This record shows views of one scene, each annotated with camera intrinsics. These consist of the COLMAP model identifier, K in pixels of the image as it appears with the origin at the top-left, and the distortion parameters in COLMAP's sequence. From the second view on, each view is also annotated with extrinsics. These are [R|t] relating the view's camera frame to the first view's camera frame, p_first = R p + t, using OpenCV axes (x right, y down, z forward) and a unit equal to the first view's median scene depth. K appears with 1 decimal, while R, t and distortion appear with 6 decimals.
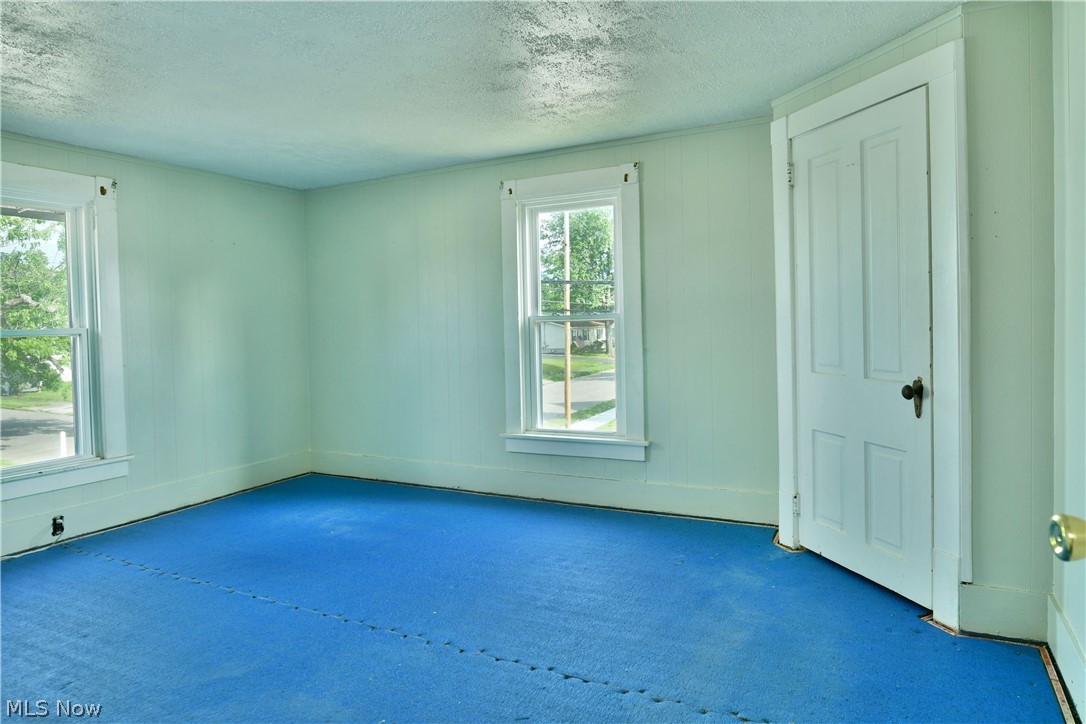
lens RADIAL K [[673.9, 0, 548.7], [0, 673.9, 319.5], [0, 0, 1]] dist [-0.009316, -0.003503]
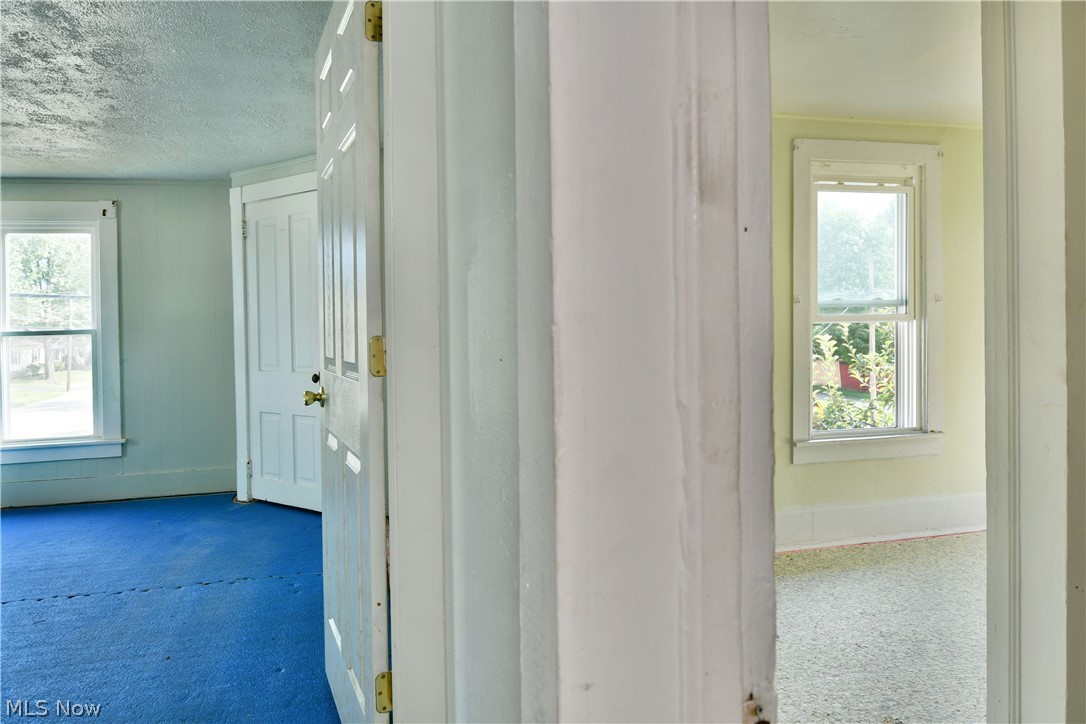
lens RADIAL K [[675.2, 0, 508.7], [0, 675.2, 330.6], [0, 0, 1]] dist [-0.022073, -0.003173]
pose [[0.770521, 0.002185, 0.637411, -0.102484], [0.004198, 0.999955, -0.008503, 0.007815], [-0.637401, 0.009228, 0.770477, -0.411636]]
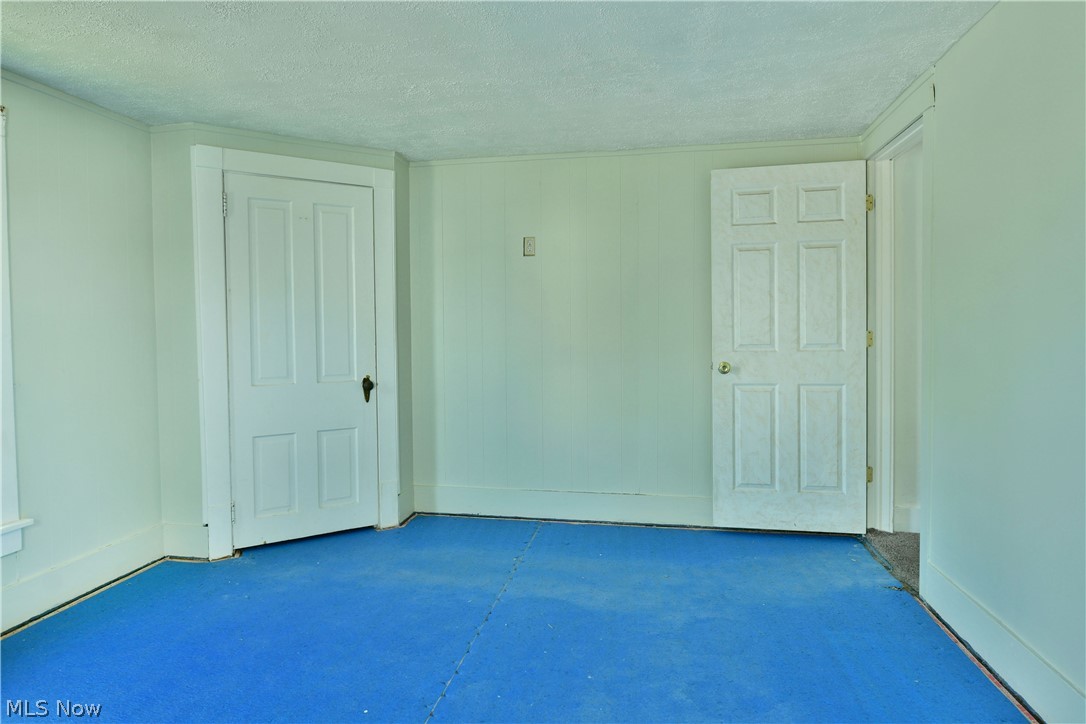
lens RADIAL K [[667.8, 0, 532.2], [0, 667.8, 344.9], [0, 0, 1]] dist [-0.011016, -0.004293]
pose [[-0.286147, 0.004175, 0.958177, -0.816411], [0.020716, 0.999784, 0.001830, 0.016268], [-0.957962, 0.020373, -0.286171, 0.874327]]
